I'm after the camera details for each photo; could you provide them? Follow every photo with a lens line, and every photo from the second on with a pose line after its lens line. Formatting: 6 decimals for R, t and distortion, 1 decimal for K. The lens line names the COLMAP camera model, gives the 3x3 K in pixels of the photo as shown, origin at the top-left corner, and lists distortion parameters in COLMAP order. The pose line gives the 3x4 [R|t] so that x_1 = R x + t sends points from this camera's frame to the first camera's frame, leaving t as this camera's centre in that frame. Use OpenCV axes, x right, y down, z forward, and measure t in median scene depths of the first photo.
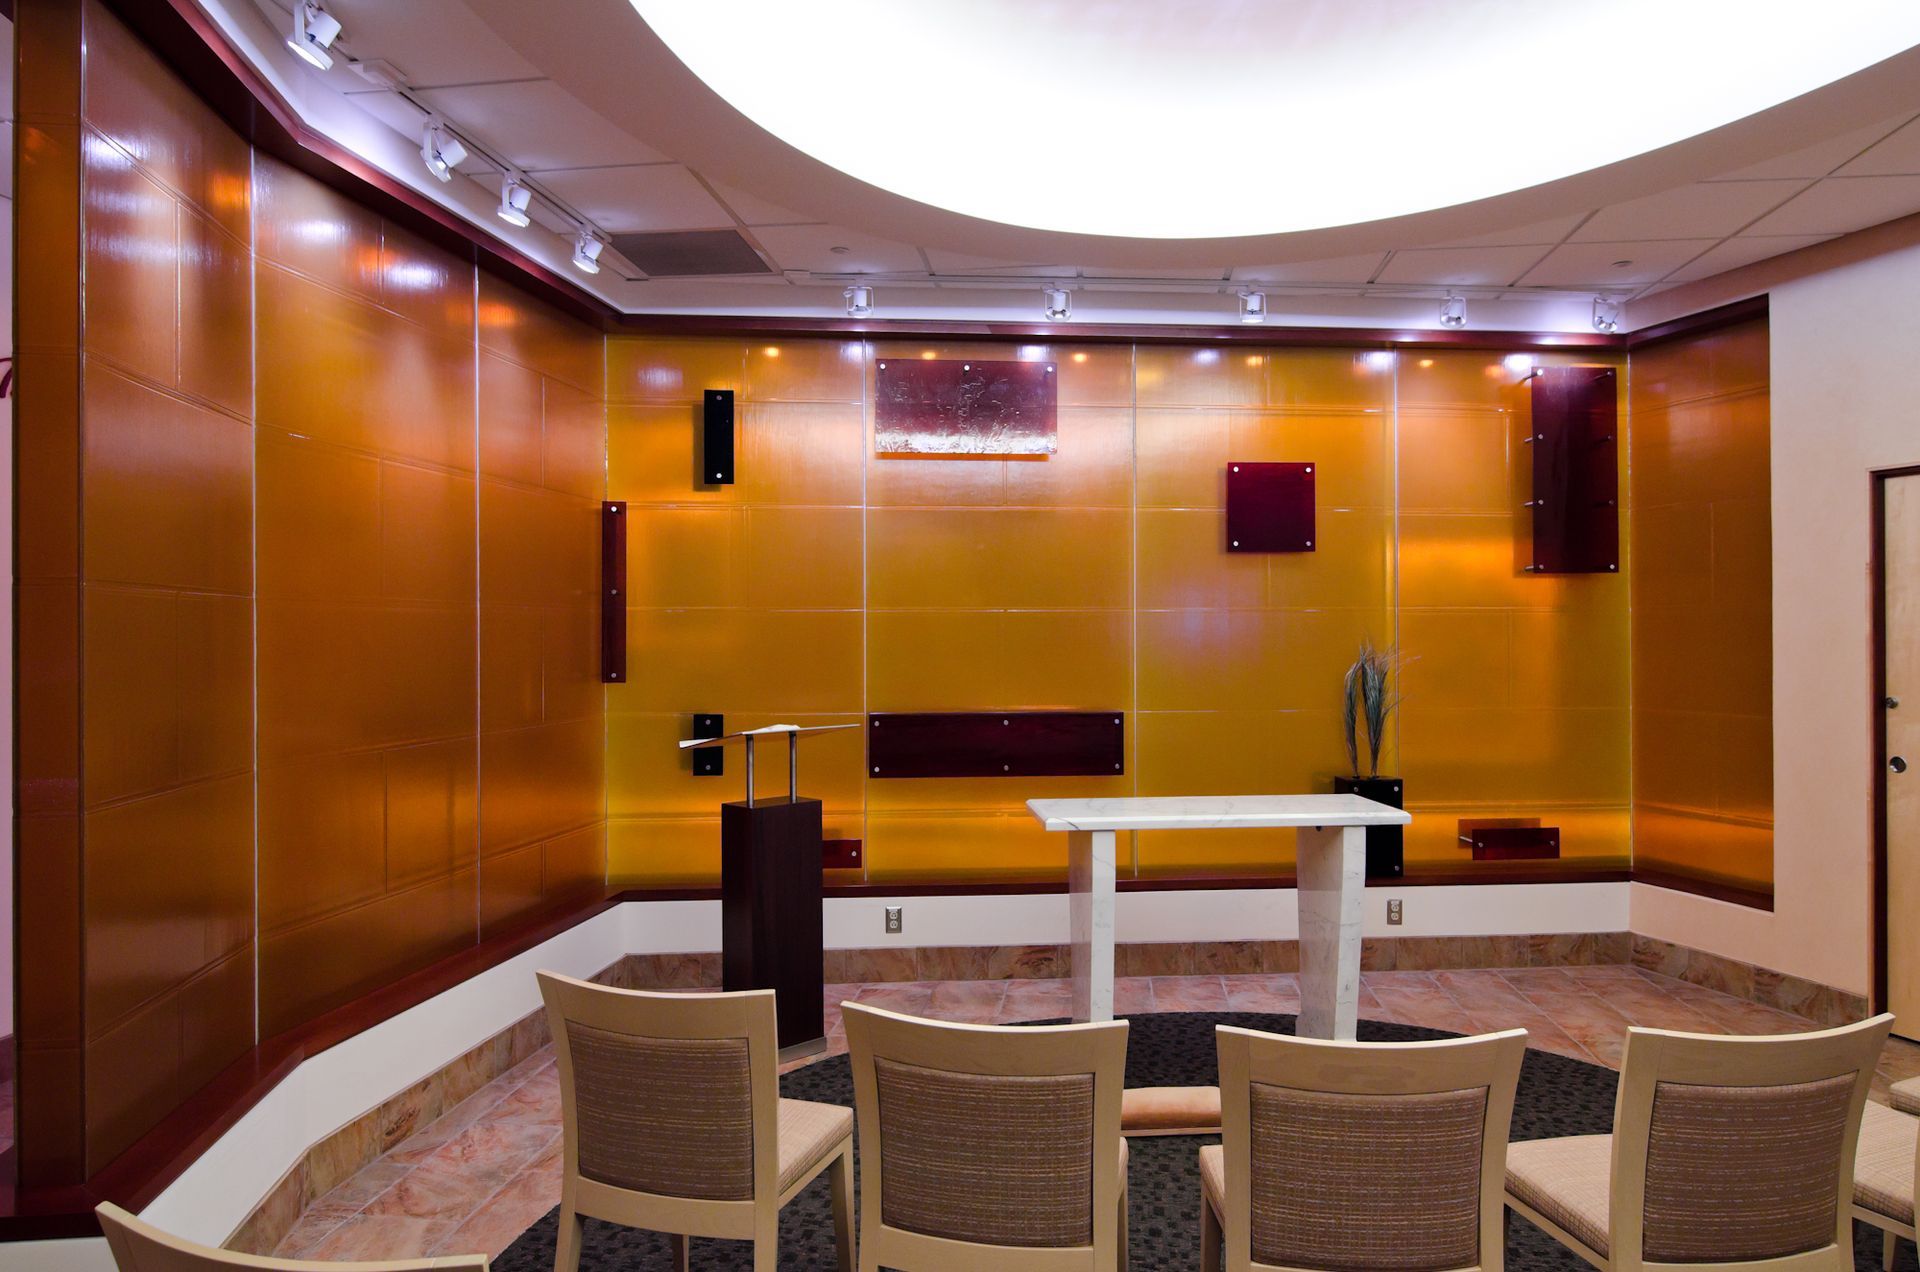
lens RADIAL K [[1193.4, 0, 953.2], [0, 1193.4, 627.5], [0, 0, 1]] dist [0.001593, -0.004407]
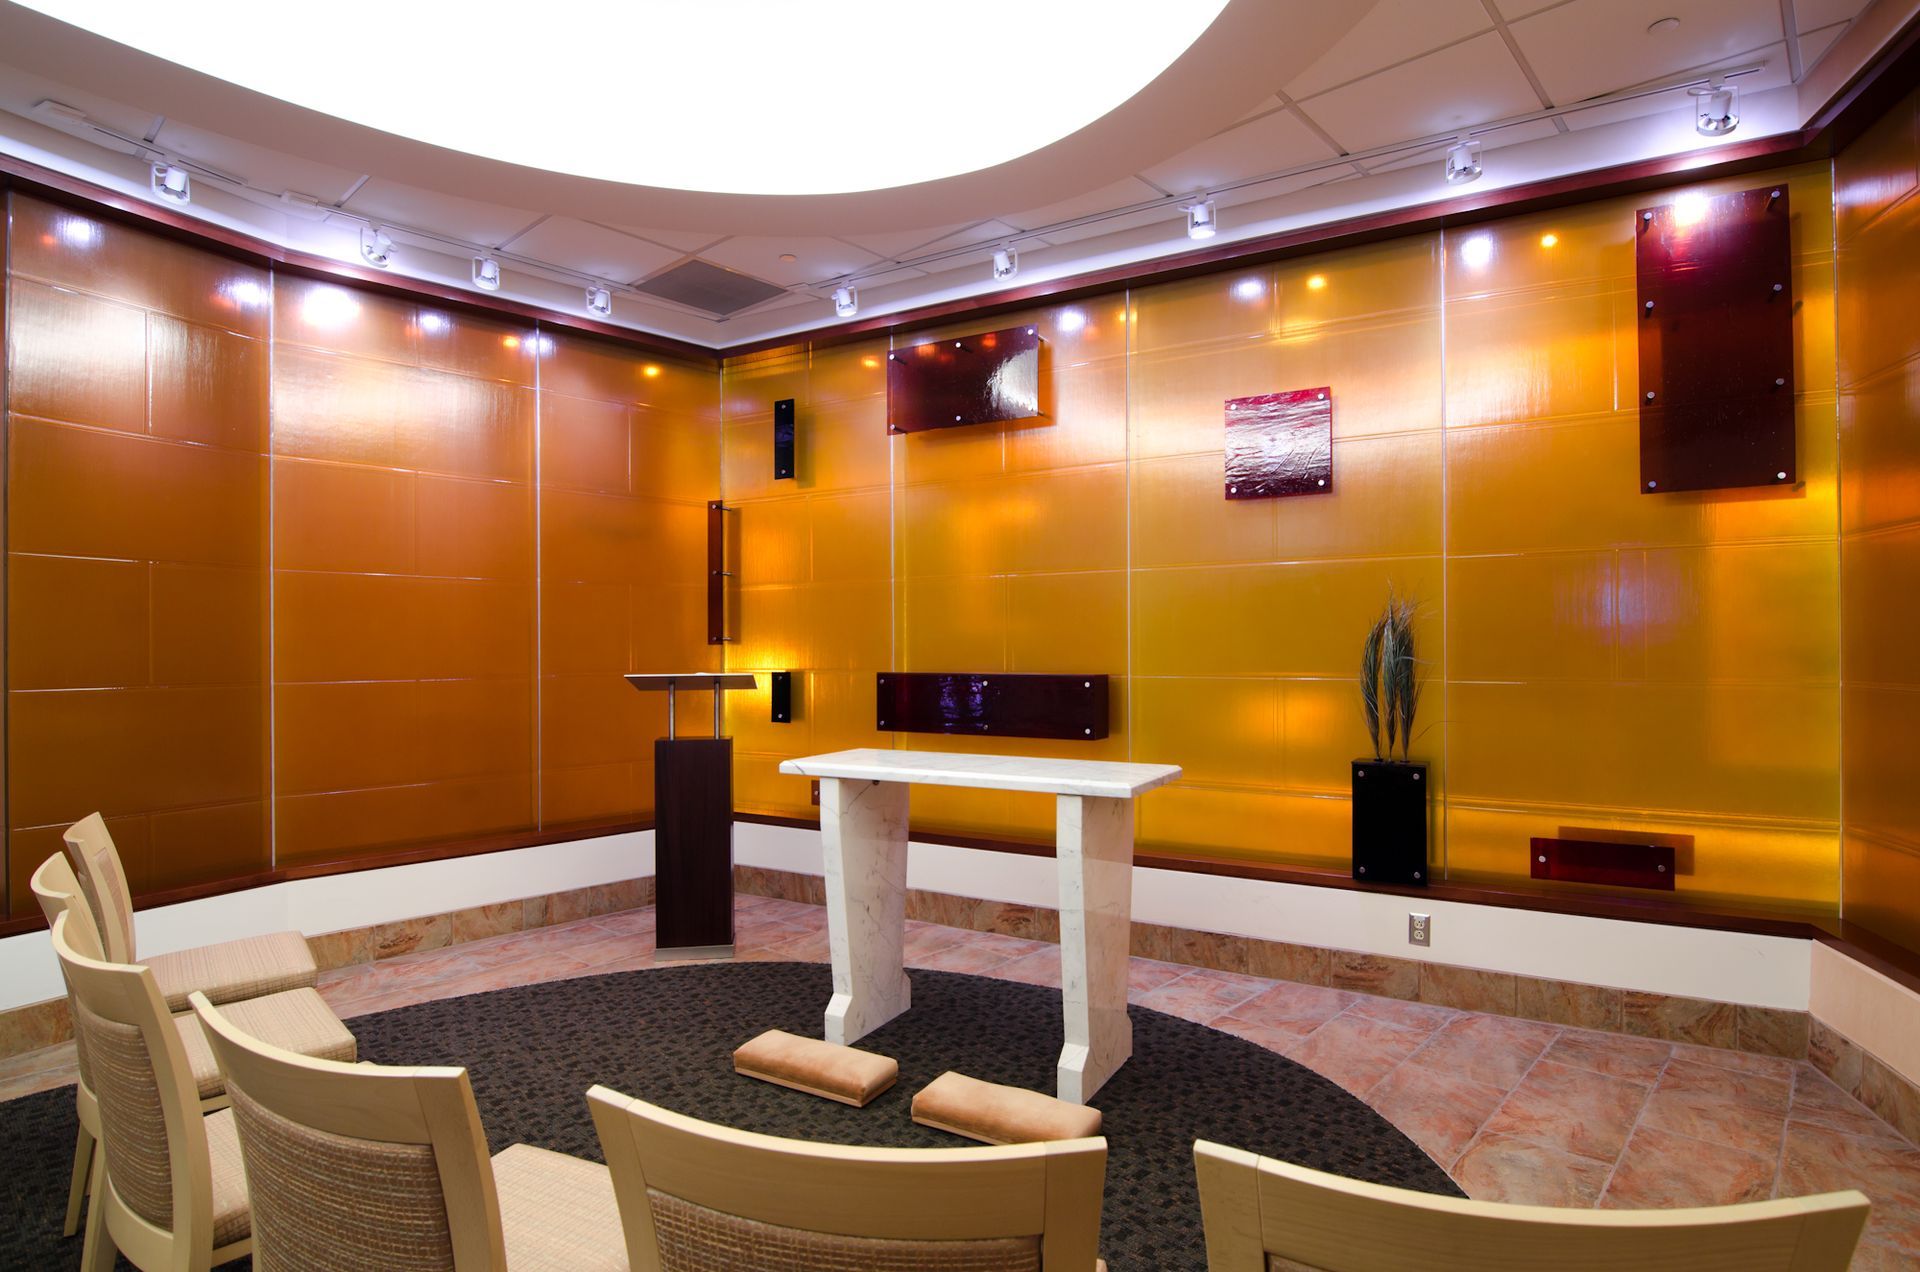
lens RADIAL K [[983.3, 0, 962.6], [0, 983.3, 642.1], [0, 0, 1]] dist [-0.002559, -0.012176]
pose [[0.824063, -0.004022, -0.566483, 0.509336], [0.006898, 0.999972, 0.002935, 0.041920], [0.566456, -0.006326, 0.824068, 0.291101]]
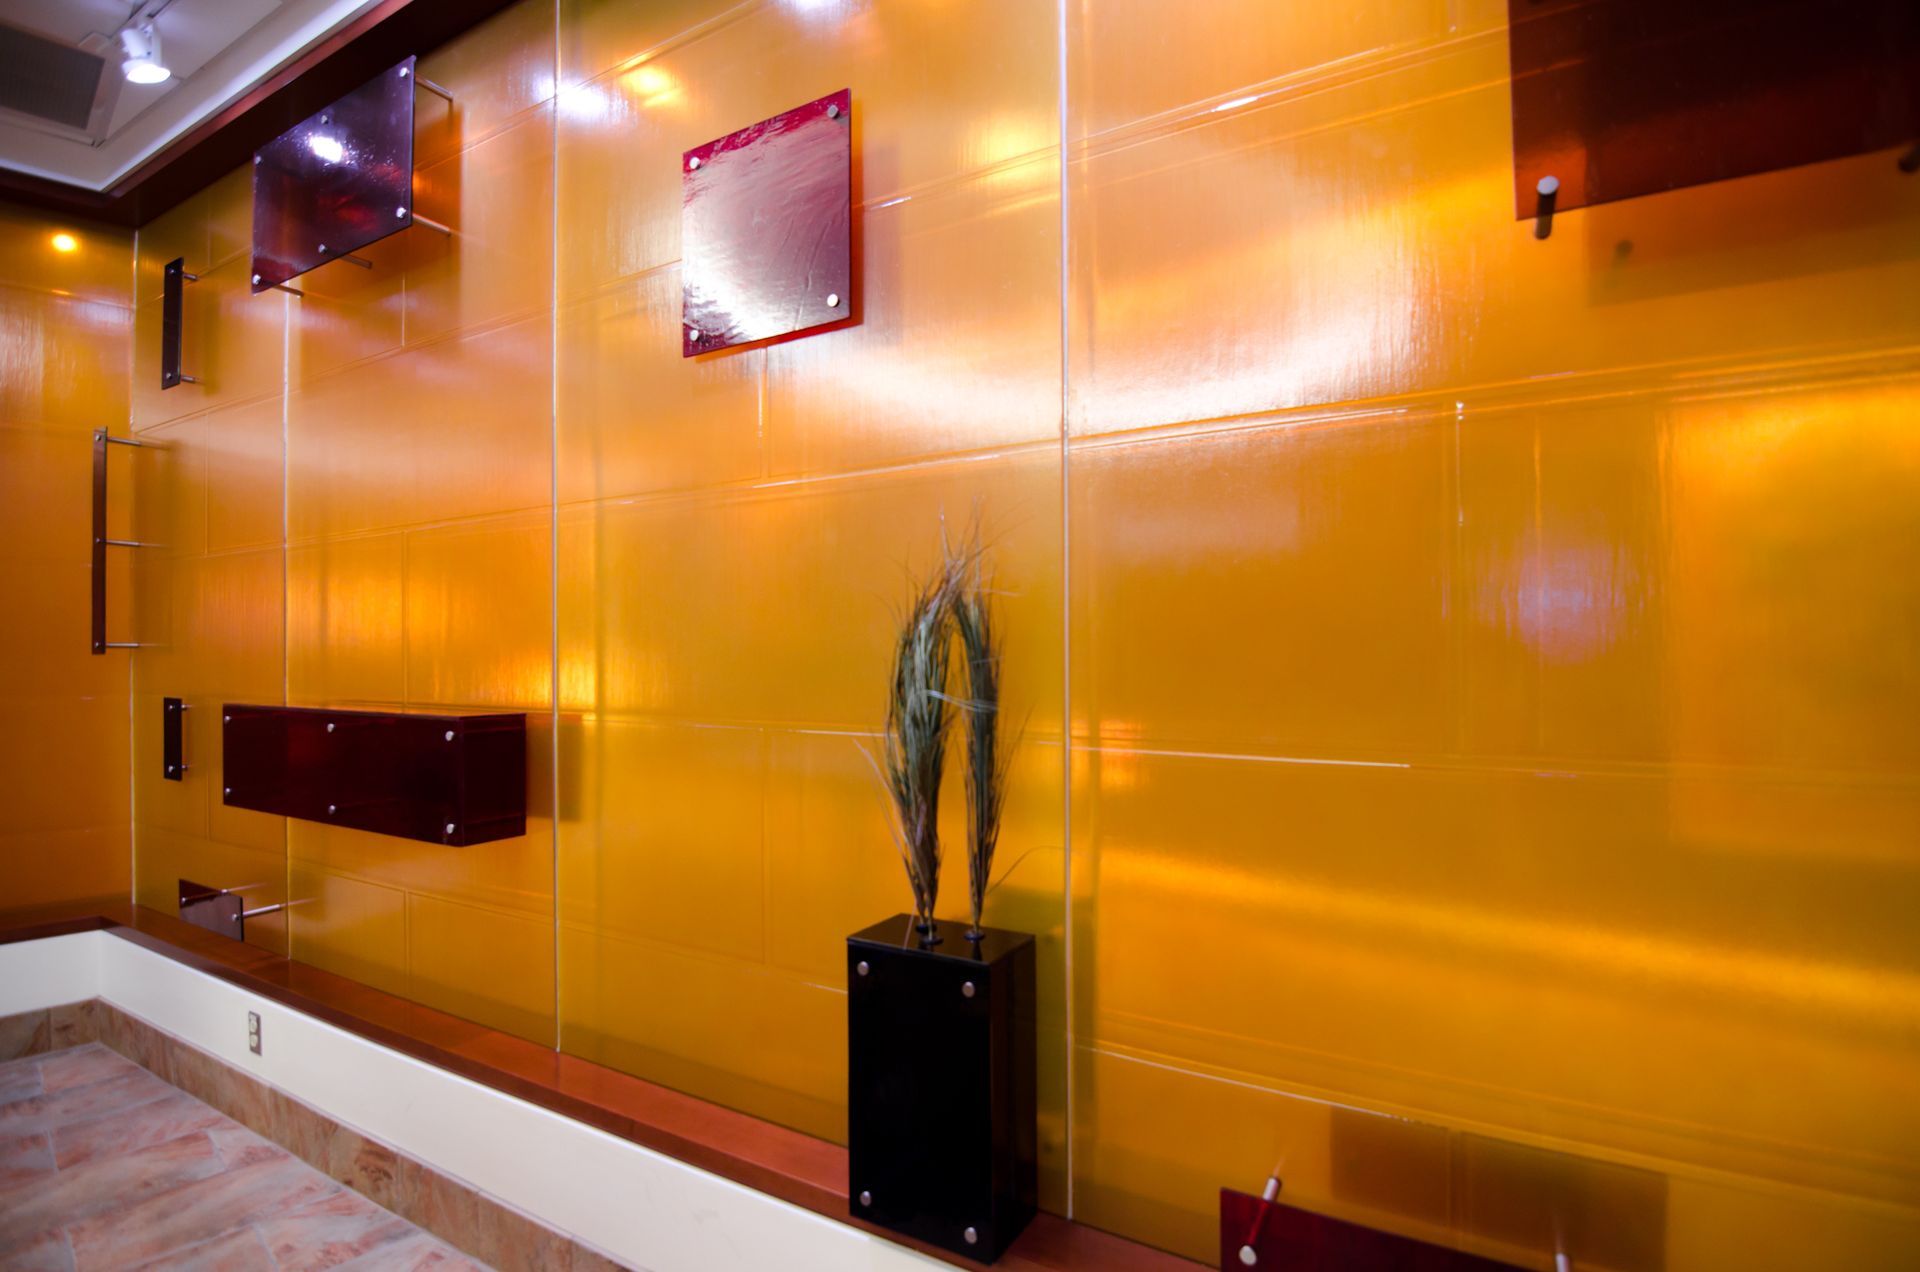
lens RADIAL K [[899.5, 0, 960.0], [0, 899.5, 636.0], [0, 0, 1]] dist [-0.016072, -0.000358]
pose [[0.826162, -0.011984, -0.563306, 0.520973], [0.011794, 0.999923, -0.003976, 0.042768], [0.563310, -0.003359, 0.826239, 0.823542]]
